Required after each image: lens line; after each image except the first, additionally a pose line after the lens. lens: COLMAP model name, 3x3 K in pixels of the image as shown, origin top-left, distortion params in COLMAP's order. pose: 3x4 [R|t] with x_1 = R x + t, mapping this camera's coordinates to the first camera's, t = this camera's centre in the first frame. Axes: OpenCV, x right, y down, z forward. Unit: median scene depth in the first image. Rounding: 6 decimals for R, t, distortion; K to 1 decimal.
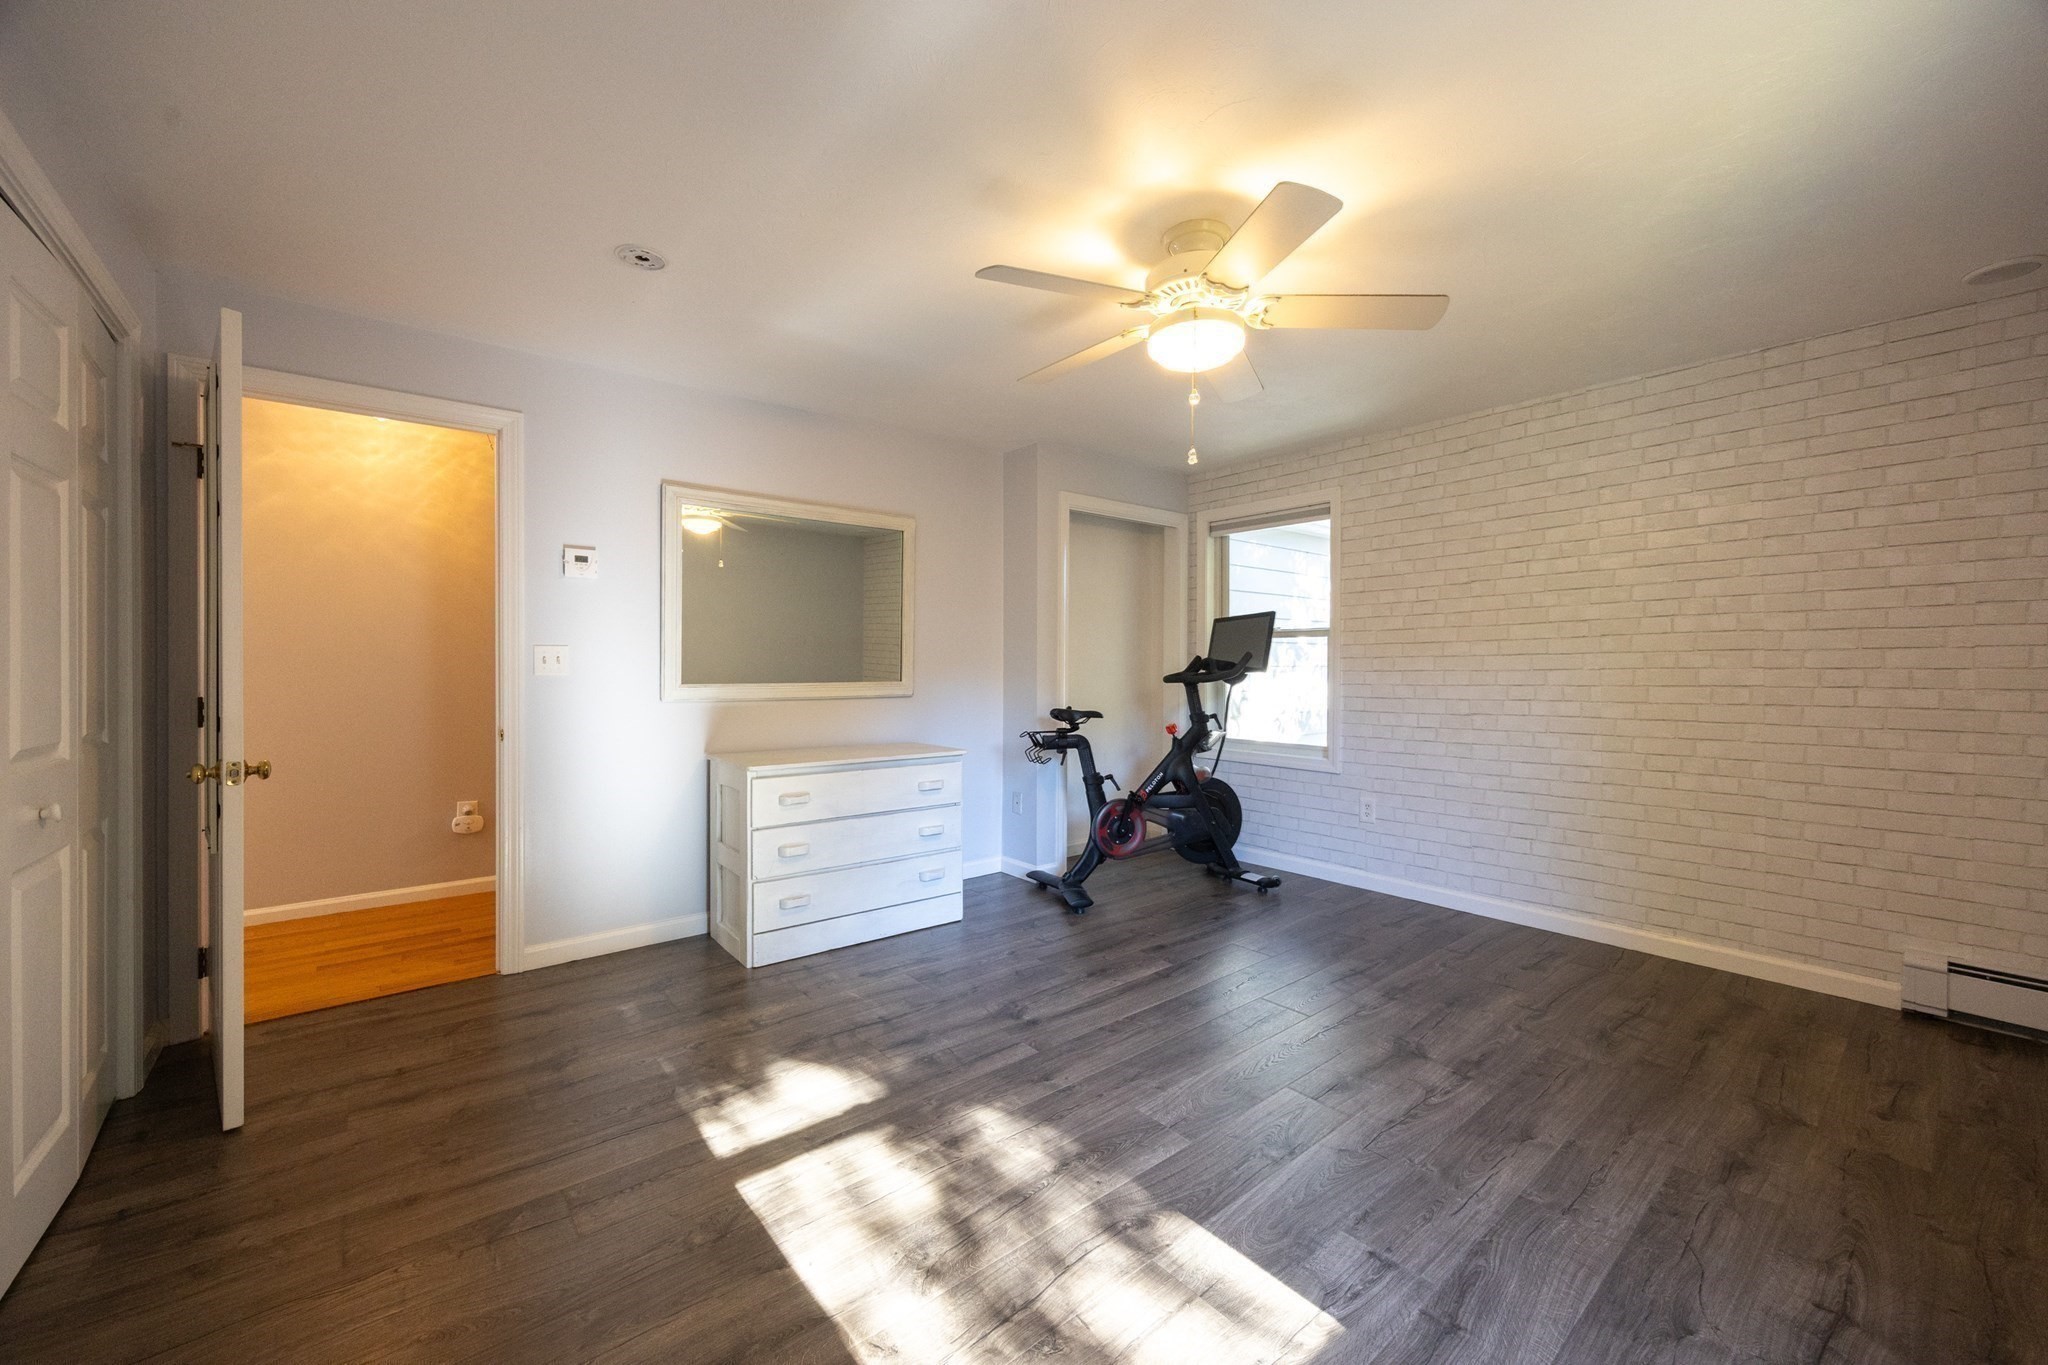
lens RADIAL K [[792.3, 0, 1021.4], [0, 792.3, 675.6], [0, 0, 1]] dist [0.001305, 0.000317]
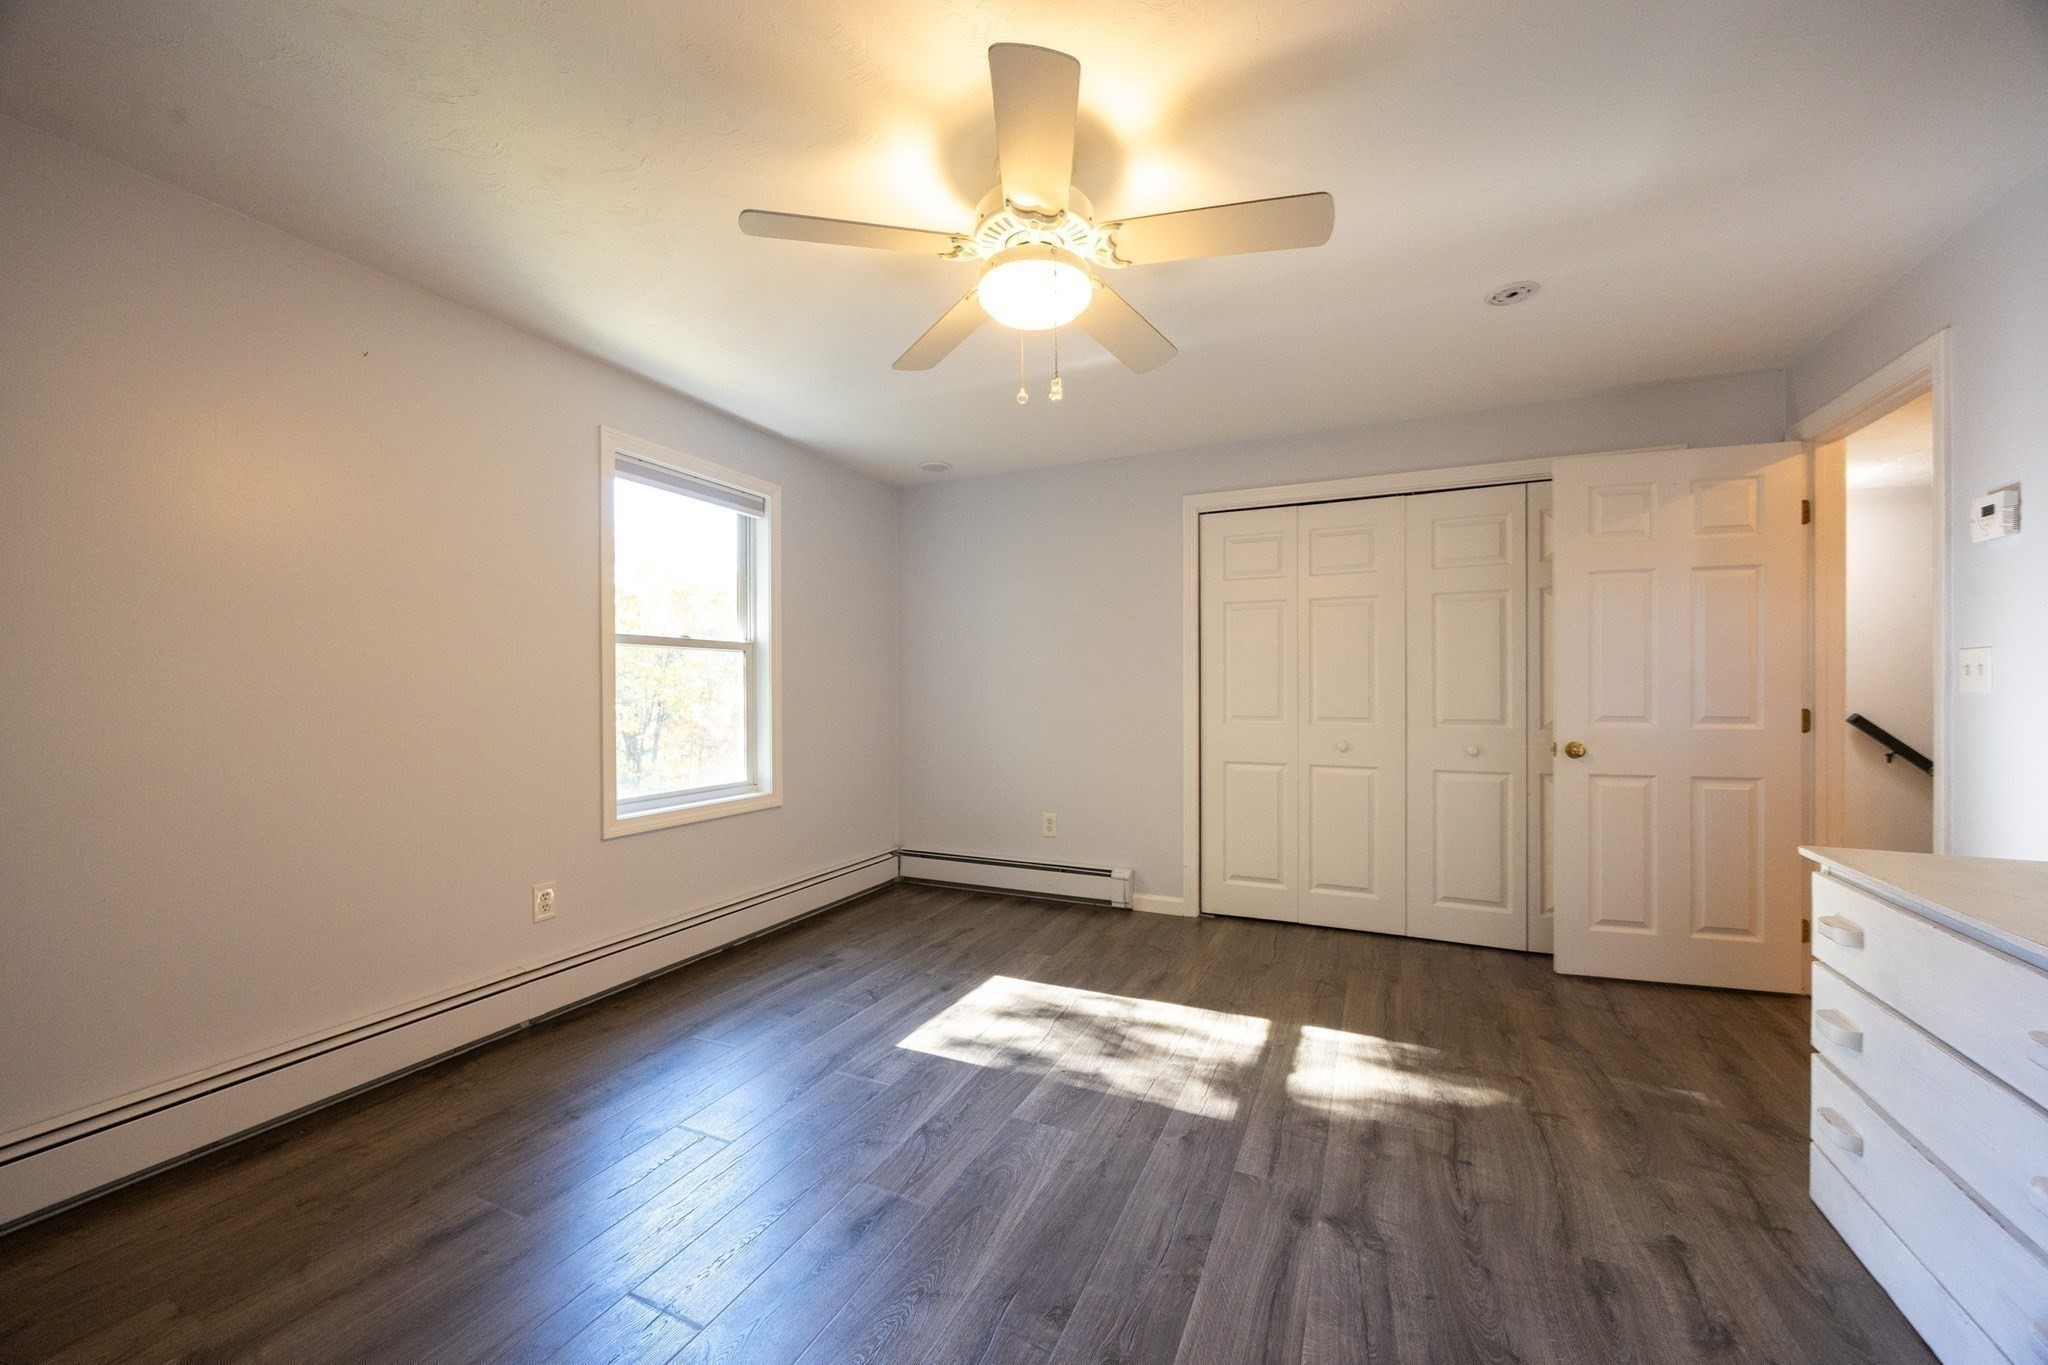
lens RADIAL K [[781.8, 0, 1019.2], [0, 781.8, 687.3], [0, 0, 1]] dist [0.001568, 0.000212]
pose [[-0.898305, -0.003056, -0.439363, 0.655645], [-0.006482, 0.999959, 0.006296, -0.003913], [0.439326, 0.008504, -0.898288, 1.897299]]
